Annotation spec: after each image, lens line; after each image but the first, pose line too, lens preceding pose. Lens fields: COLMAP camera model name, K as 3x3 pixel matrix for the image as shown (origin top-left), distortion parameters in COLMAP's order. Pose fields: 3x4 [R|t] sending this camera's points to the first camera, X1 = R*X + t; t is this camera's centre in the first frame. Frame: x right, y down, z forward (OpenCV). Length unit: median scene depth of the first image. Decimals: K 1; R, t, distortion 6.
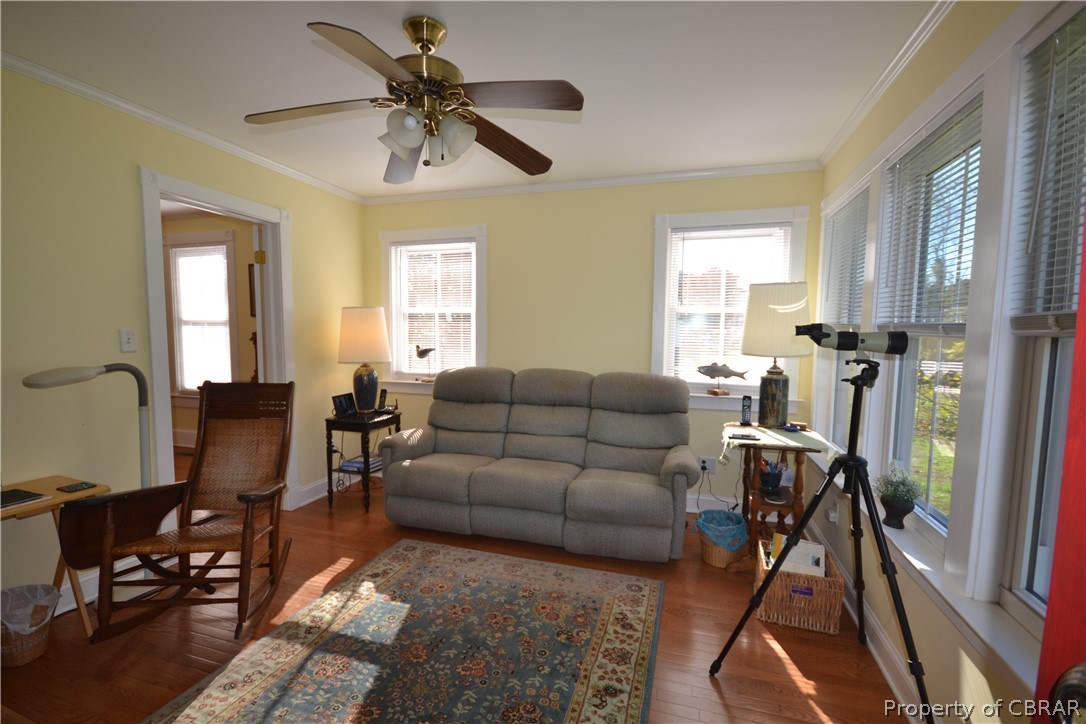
lens RADIAL K [[479.7, 0, 543.0], [0, 479.7, 362.0], [0, 0, 1]] dist [0.001339, 0.000167]
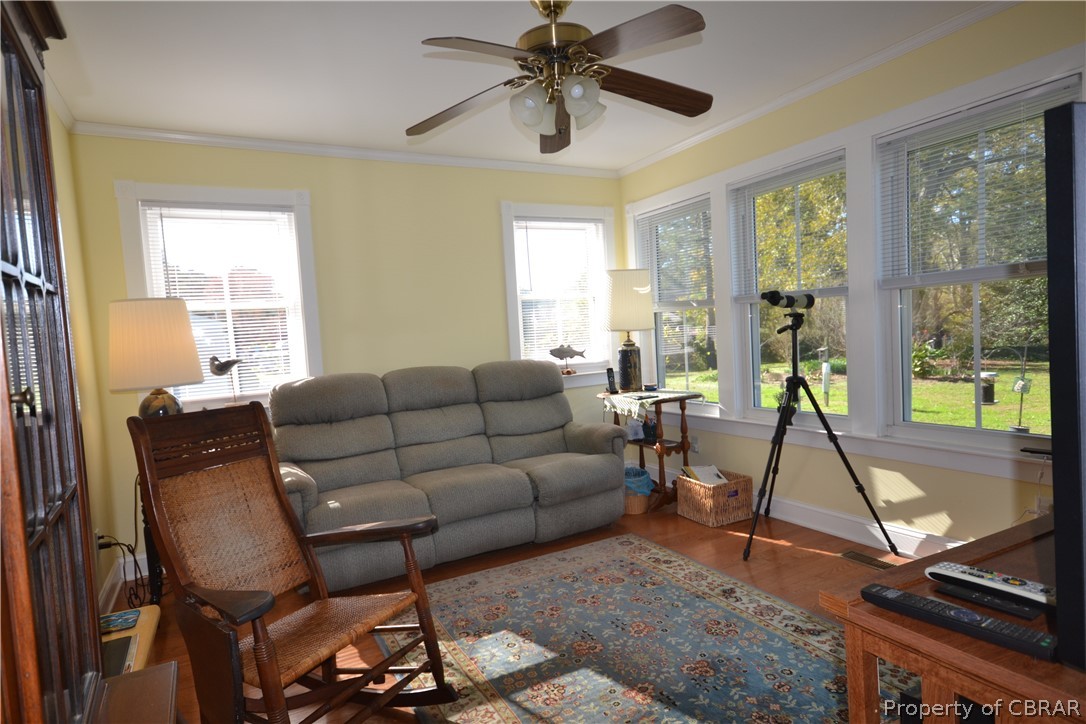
lens RADIAL K [[594.7, 0, 514.1], [0, 594.7, 358.3], [0, 0, 1]] dist [0.002417, 0.000456]
pose [[0.712918, -0.083900, 0.696210, -0.794909], [0.113679, 0.993512, 0.003321, 0.018287], [-0.691972, 0.076777, 0.717830, 0.155056]]
